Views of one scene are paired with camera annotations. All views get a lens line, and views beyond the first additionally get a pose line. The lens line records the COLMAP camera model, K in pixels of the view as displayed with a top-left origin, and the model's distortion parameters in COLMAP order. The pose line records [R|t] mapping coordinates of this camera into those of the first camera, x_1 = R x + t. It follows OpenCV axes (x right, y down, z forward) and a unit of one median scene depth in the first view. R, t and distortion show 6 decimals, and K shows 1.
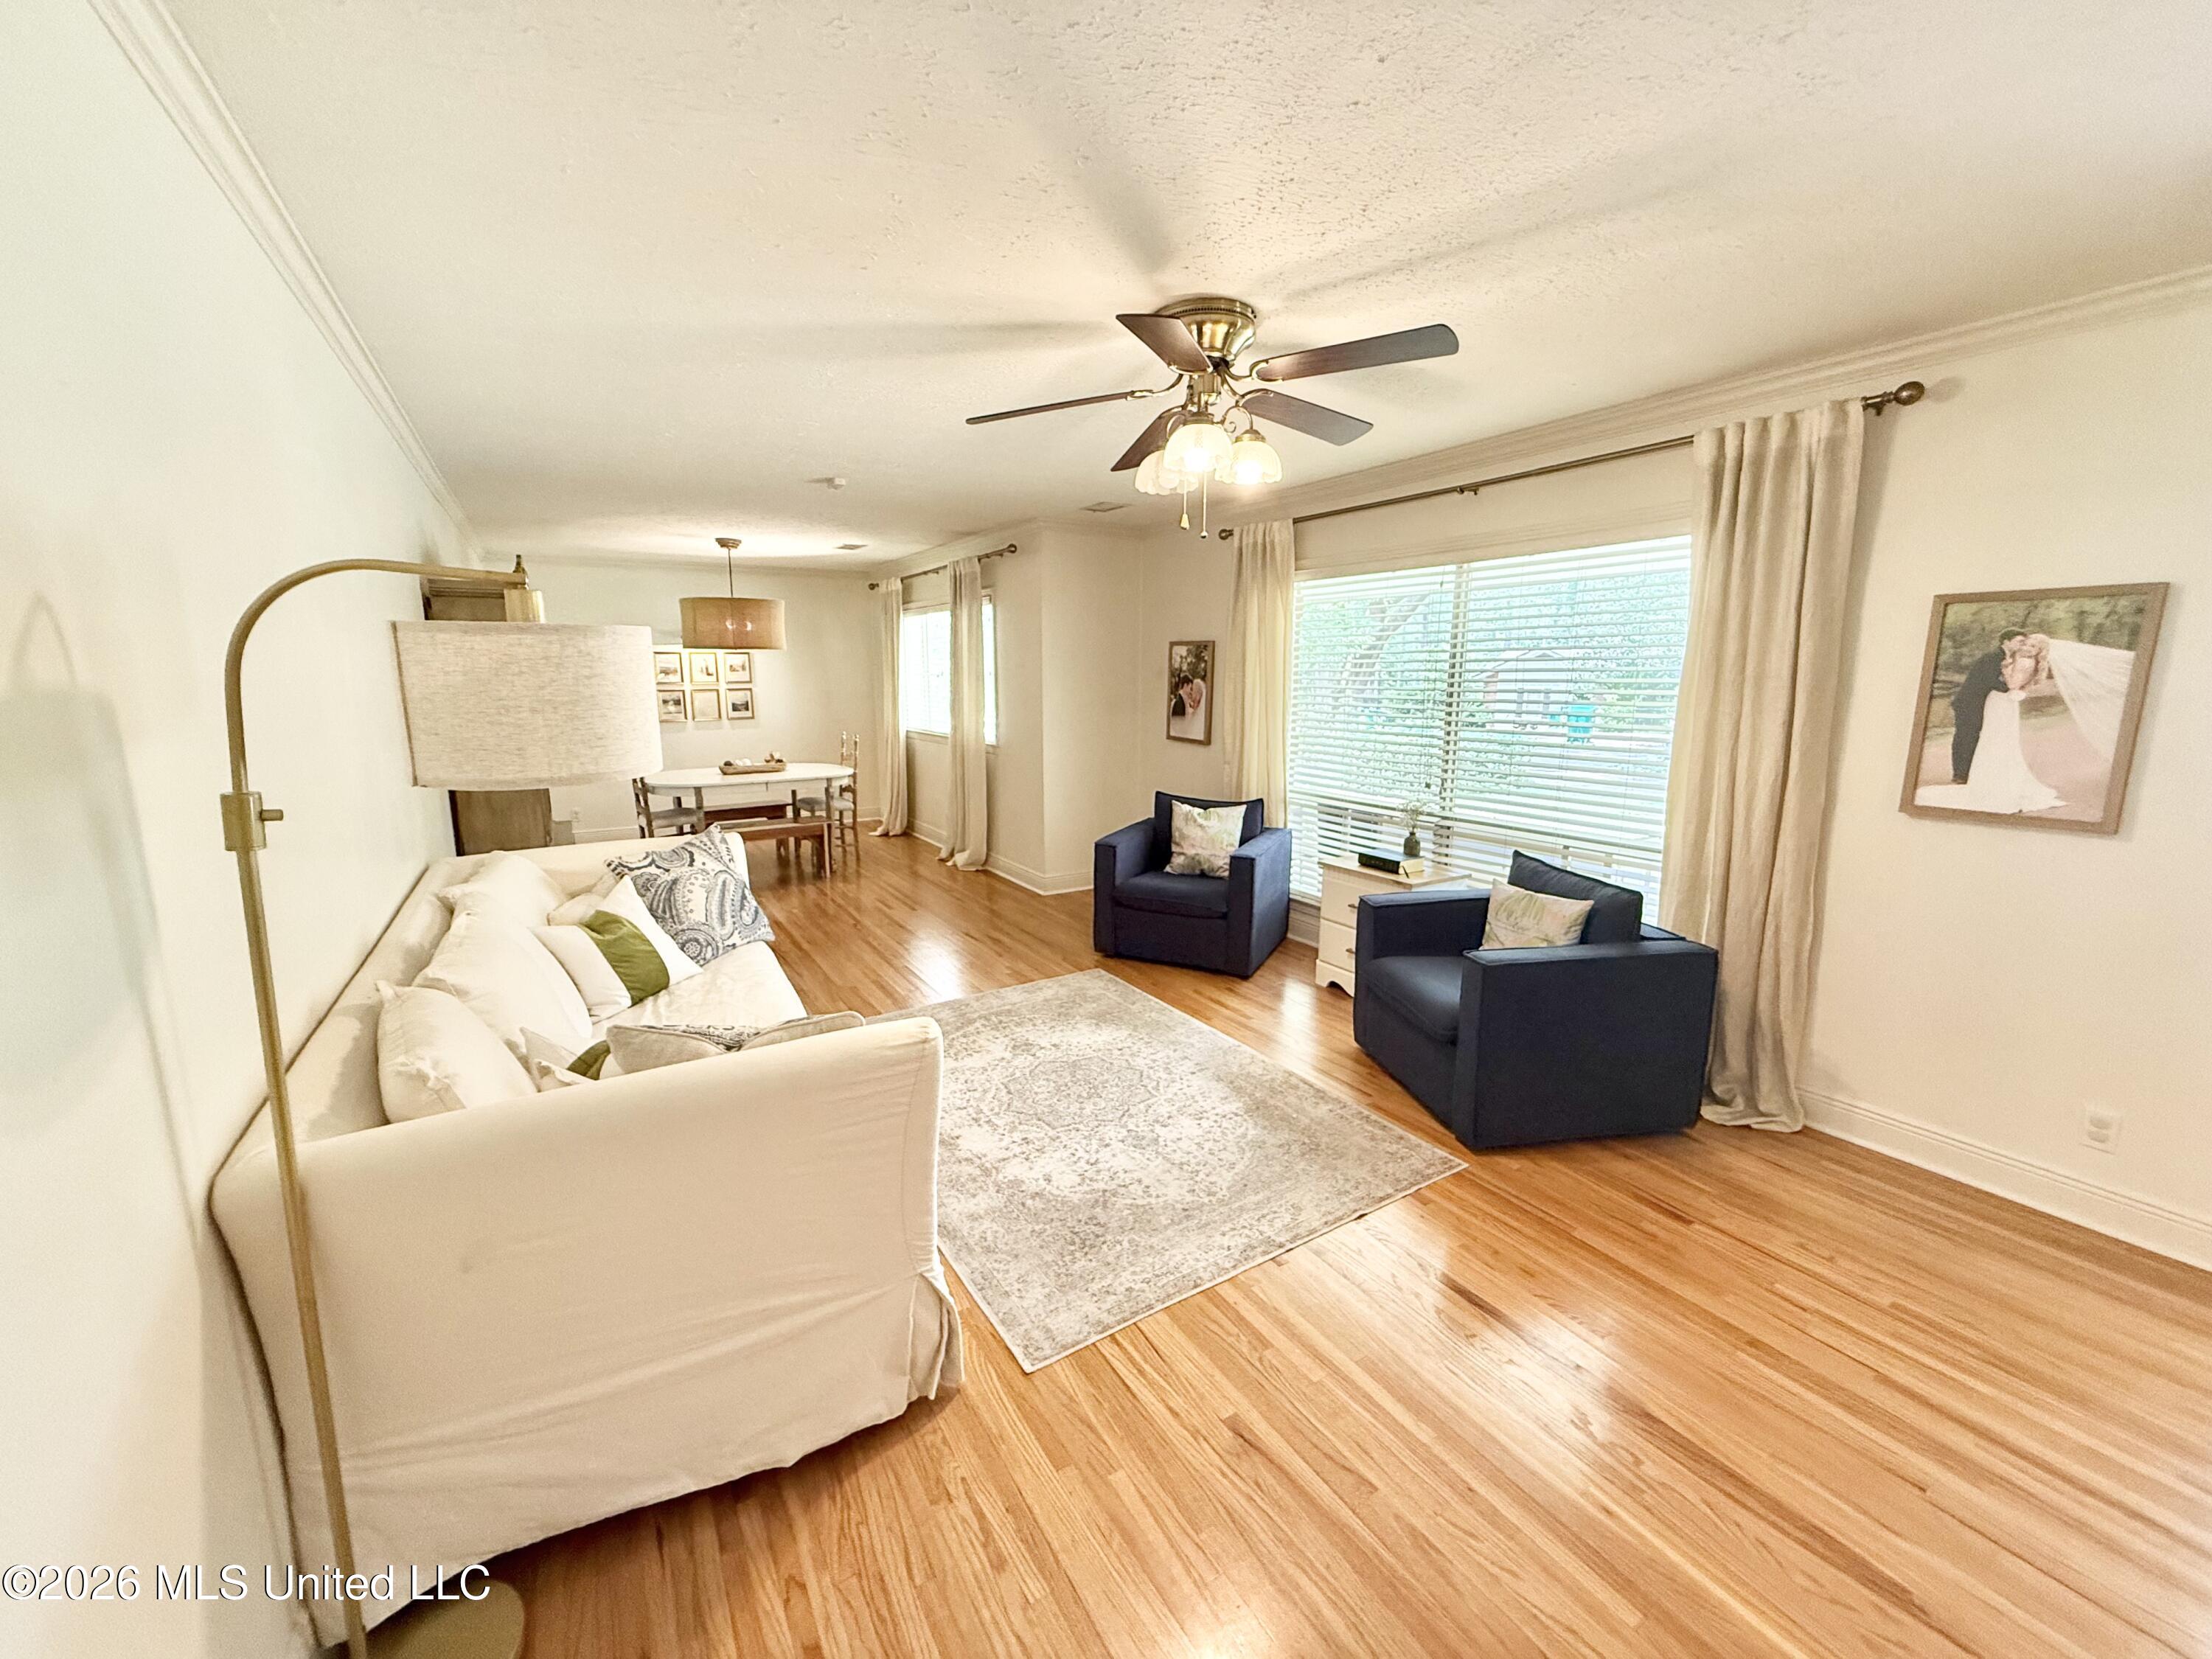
lens RADIAL K [[876.1, 0, 1098.6], [0, 876.1, 827.7], [0, 0, 1]] dist [-0.001414, -0.000039]
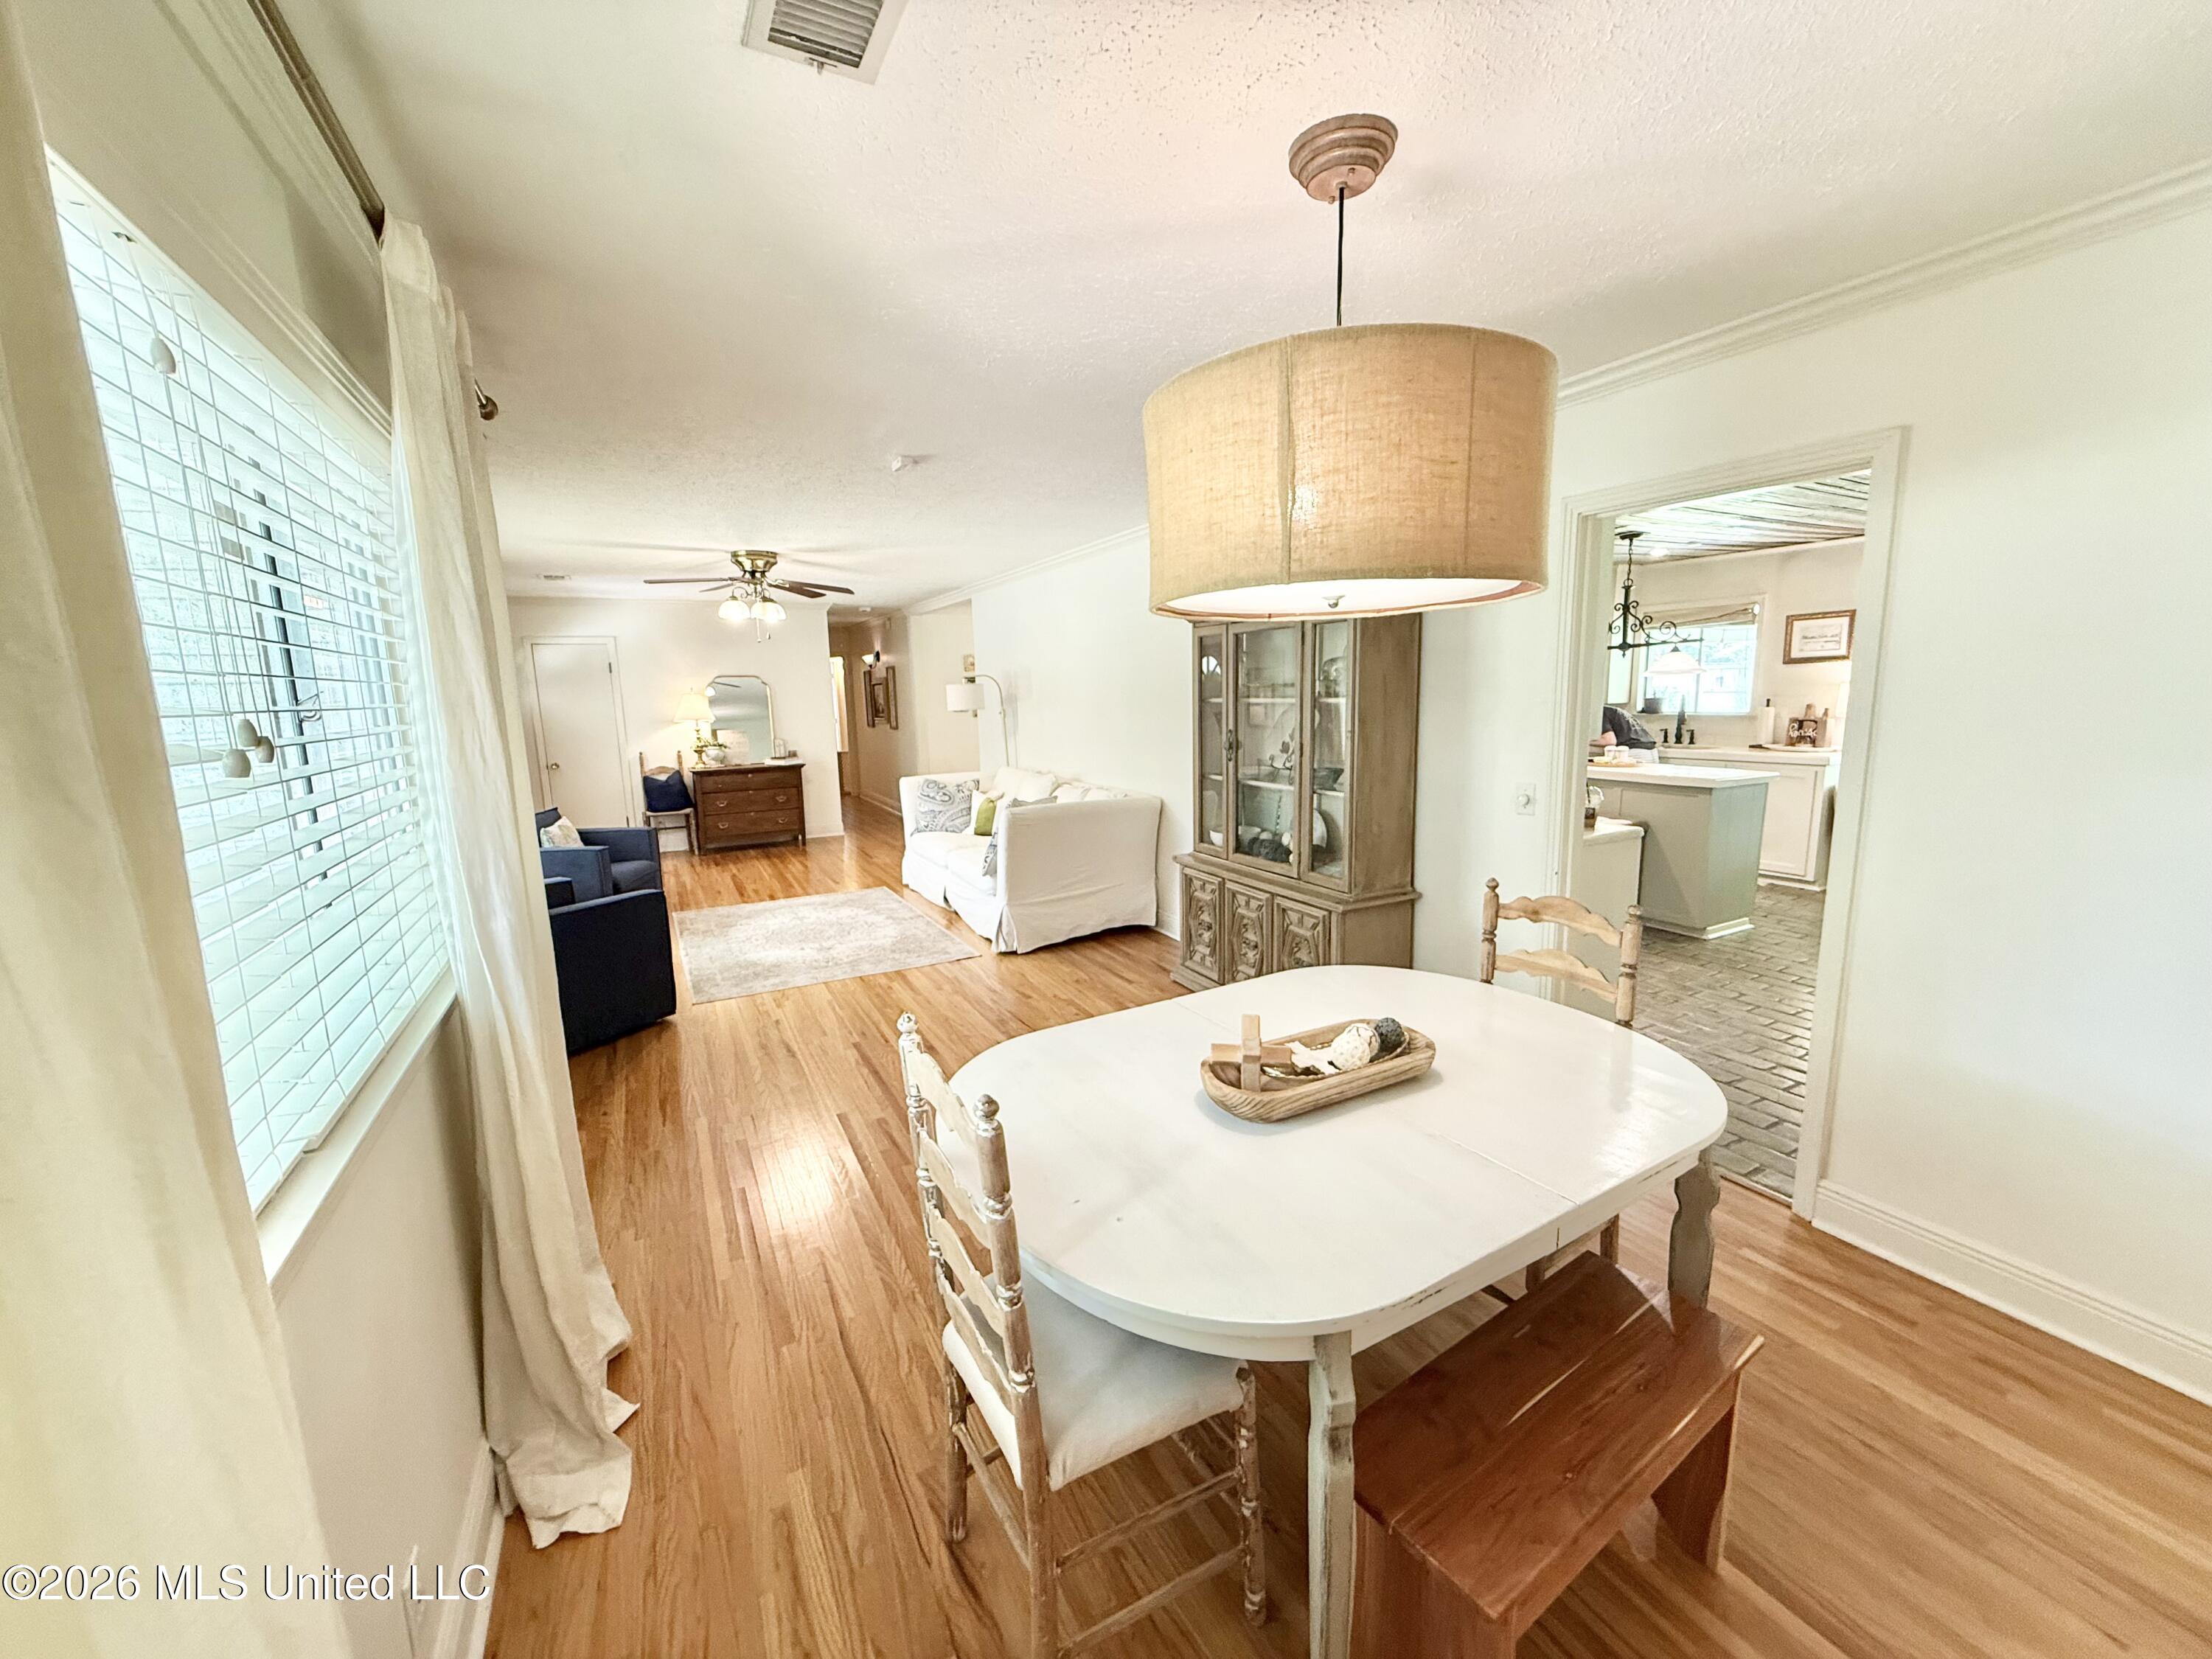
lens RADIAL K [[876.1, 0, 1098.6], [0, 876.1, 827.7], [0, 0, 1]] dist [-0.001414, -0.000039]
pose [[-0.997533, 0.014661, 0.068656, -0.797425], [0.036549, 0.943417, 0.329587, -0.505960], [-0.059939, 0.331283, -0.941625, 2.800319]]
